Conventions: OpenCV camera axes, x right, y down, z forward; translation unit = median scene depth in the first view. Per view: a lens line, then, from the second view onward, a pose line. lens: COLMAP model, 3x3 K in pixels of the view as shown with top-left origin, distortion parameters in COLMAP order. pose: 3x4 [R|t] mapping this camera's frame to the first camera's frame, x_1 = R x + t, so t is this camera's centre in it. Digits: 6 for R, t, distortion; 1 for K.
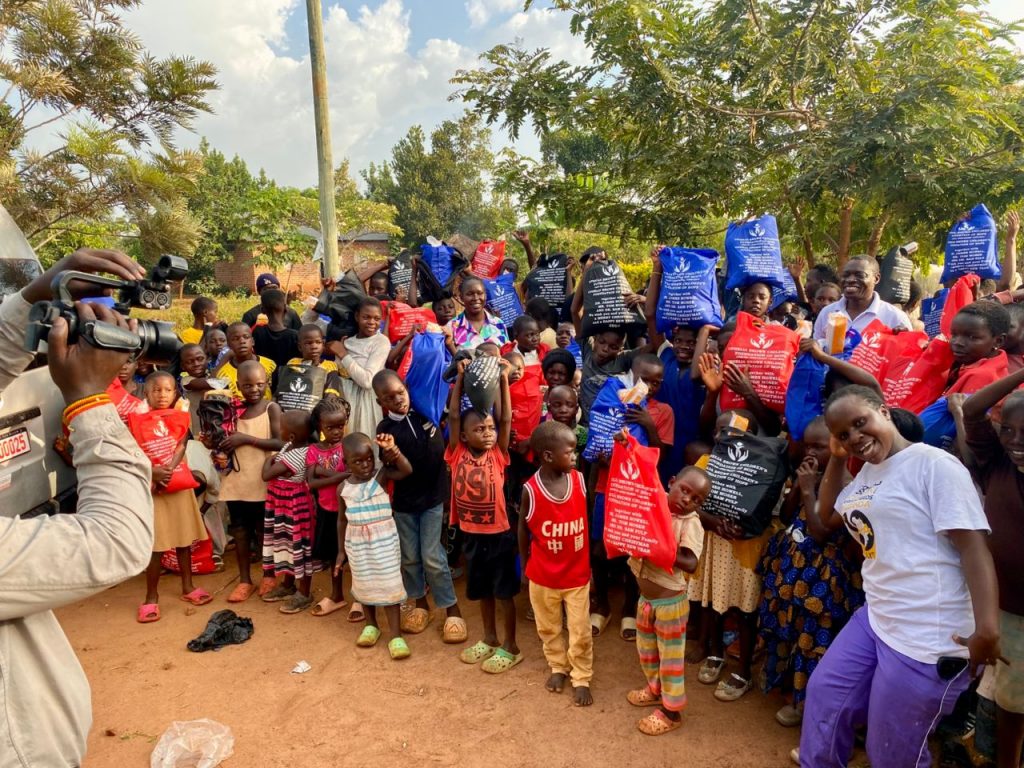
lens RADIAL K [[777.0, 0, 503.3], [0, 777.0, 393.6], [0, 0, 1]] dist [0.005243, -0.006077]
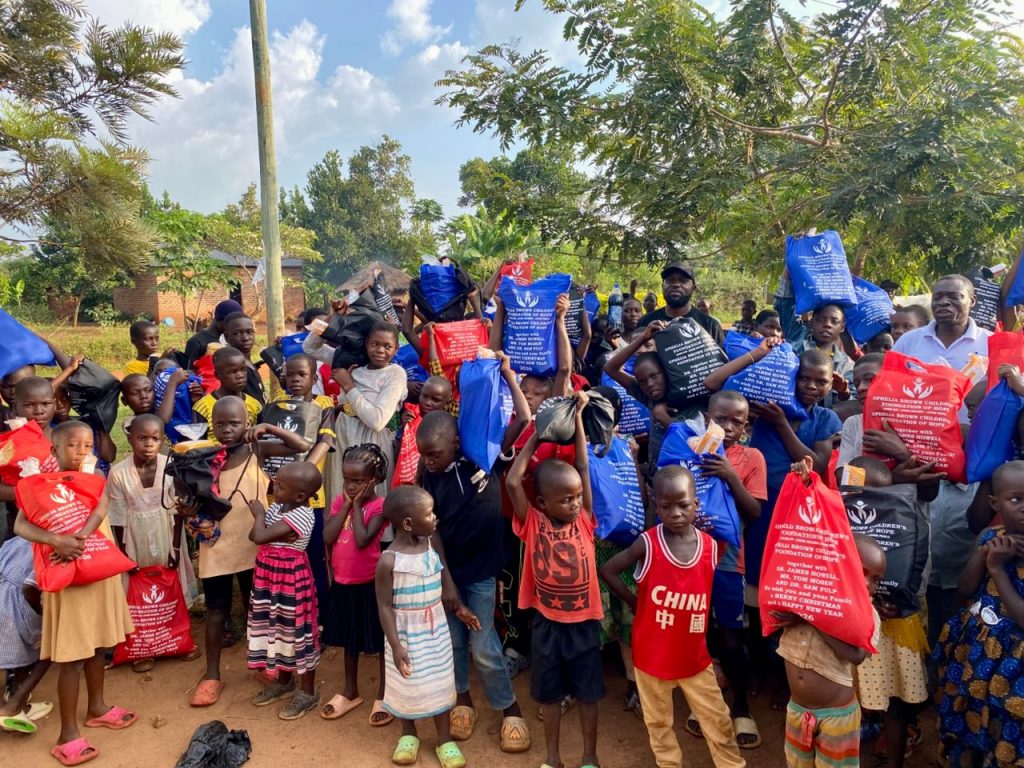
lens RADIAL K [[777.0, 0, 507.9], [0, 777.0, 397.3], [0, 0, 1]] dist [0.005243, -0.006077]
pose [[0.993081, -0.005387, 0.117311, -0.095349], [0.009138, 0.999463, -0.031455, -0.010406], [-0.117078, 0.032310, 0.992597, 0.115775]]
